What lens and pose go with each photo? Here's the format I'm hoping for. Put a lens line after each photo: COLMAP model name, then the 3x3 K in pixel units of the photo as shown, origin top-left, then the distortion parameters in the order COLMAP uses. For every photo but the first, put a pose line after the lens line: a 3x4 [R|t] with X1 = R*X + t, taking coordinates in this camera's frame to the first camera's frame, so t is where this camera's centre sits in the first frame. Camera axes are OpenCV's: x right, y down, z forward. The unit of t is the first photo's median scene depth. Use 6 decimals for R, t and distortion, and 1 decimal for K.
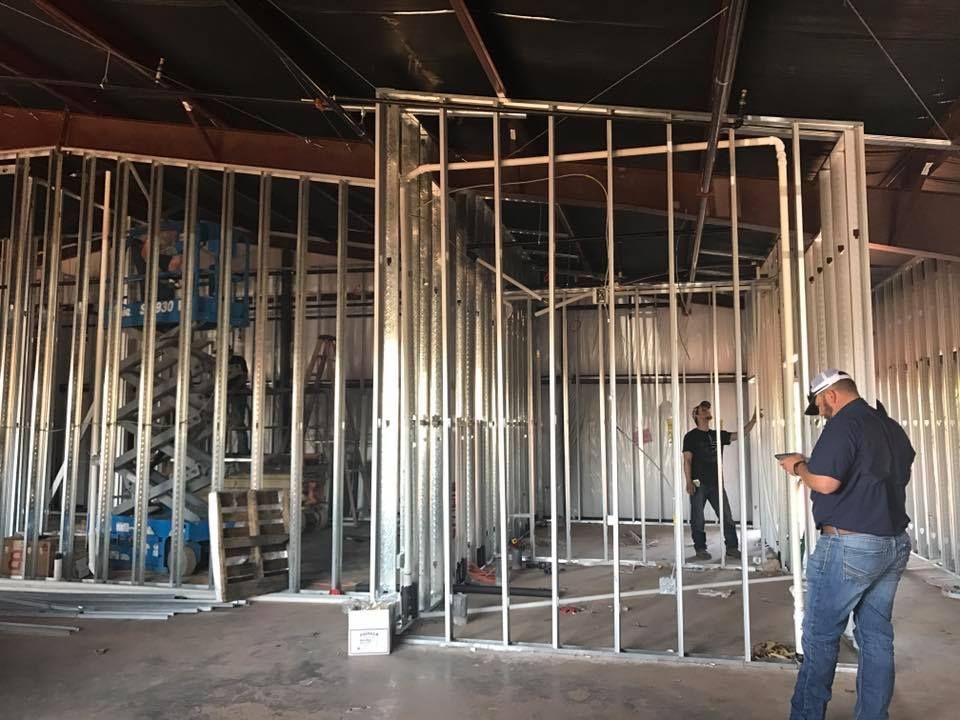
lens RADIAL K [[798.7, 0, 480.0], [0, 798.7, 360.0], [0, 0, 1]] dist [0.010258, 0.007260]
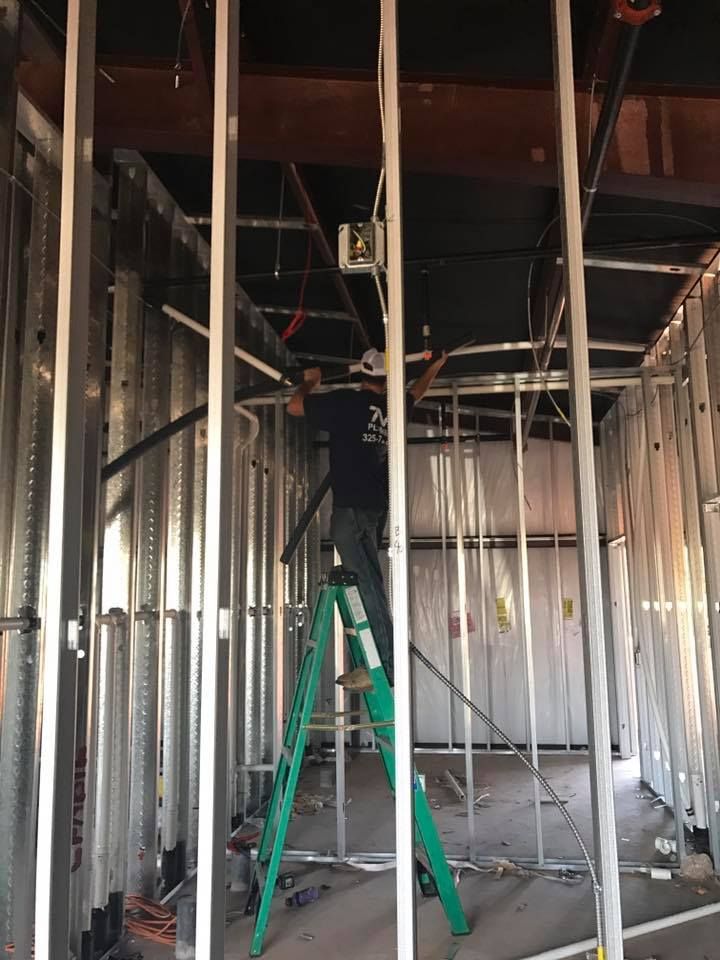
lens RADIAL K [[798.7, 0, 360.0], [0, 798.7, 480.0], [0, 0, 1]] dist [0.010258, 0.007260]
pose [[0.996477, 0.002185, 0.083836, 0.055965], [0.003799, 0.997459, -0.071147, 0.019071], [-0.083779, 0.071215, 0.993936, 0.308102]]
